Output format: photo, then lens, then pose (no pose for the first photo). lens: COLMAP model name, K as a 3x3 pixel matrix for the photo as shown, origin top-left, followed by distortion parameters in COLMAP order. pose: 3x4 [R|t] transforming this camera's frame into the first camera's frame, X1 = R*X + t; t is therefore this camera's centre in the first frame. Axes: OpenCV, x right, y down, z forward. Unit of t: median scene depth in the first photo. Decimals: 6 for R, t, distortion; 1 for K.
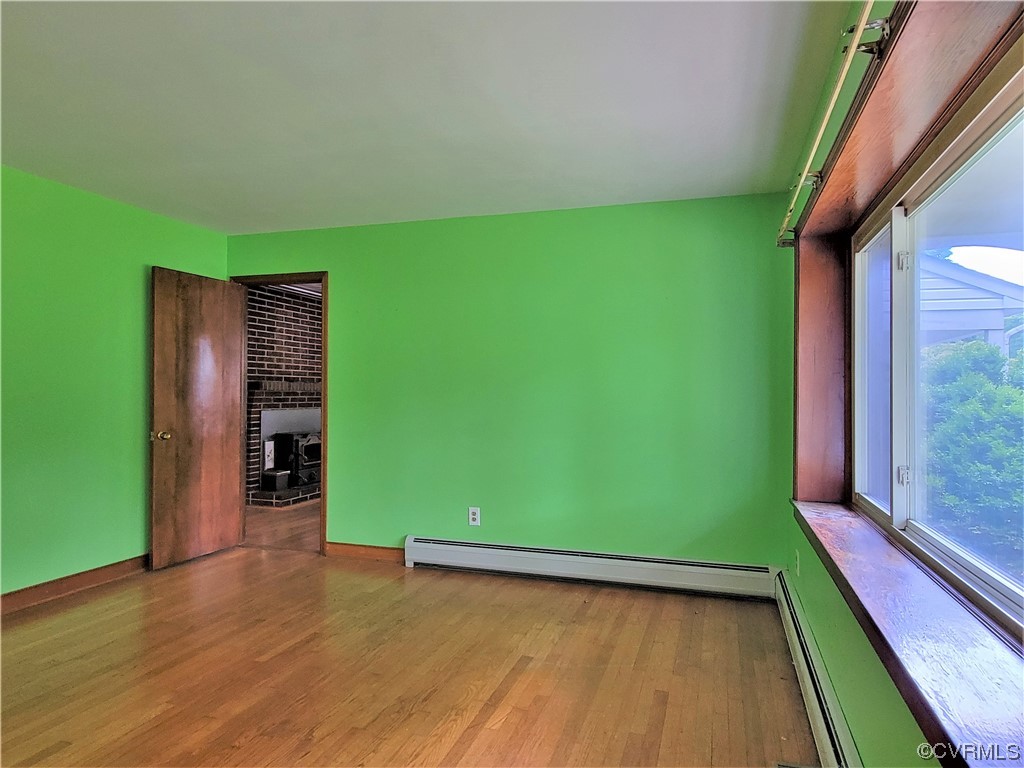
lens RADIAL K [[636.3, 0, 511.1], [0, 636.3, 386.8], [0, 0, 1]] dist [0.003233, -0.002865]
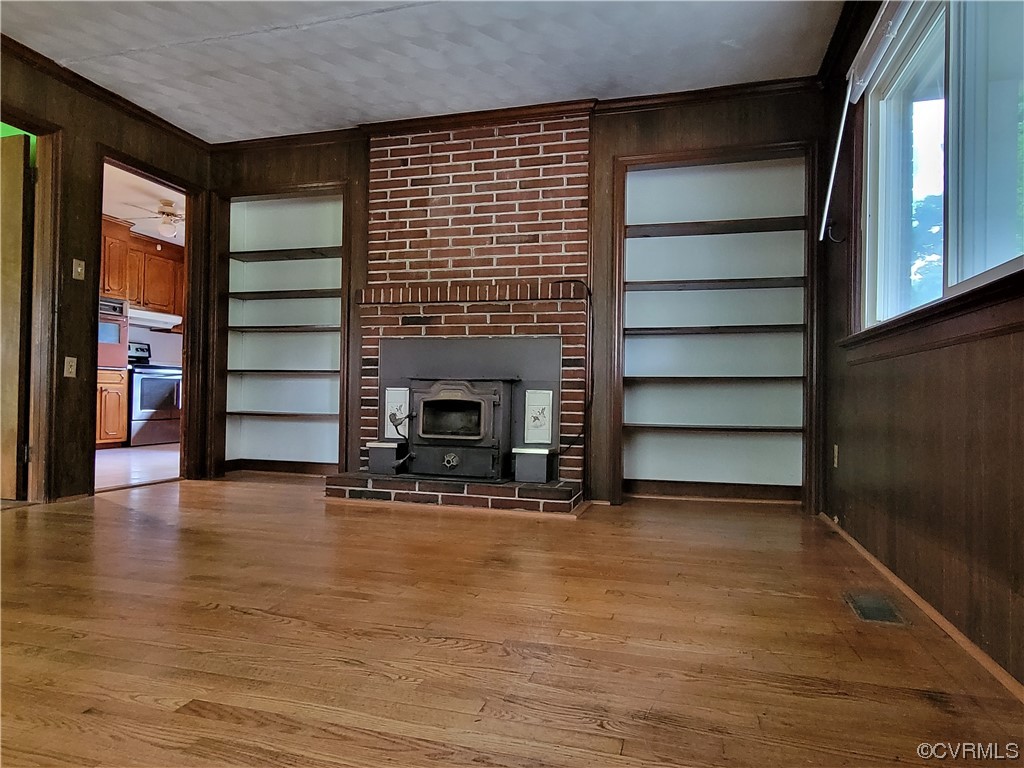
lens RADIAL K [[636.3, 0, 518.8], [0, 636.3, 388.4], [0, 0, 1]] dist [0.003233, -0.002865]
pose [[0.048627, -0.012857, -0.998734, 0.219999], [-0.004907, 0.999902, -0.013111, 0.090649], [0.998805, 0.005538, 0.048559, 1.078630]]
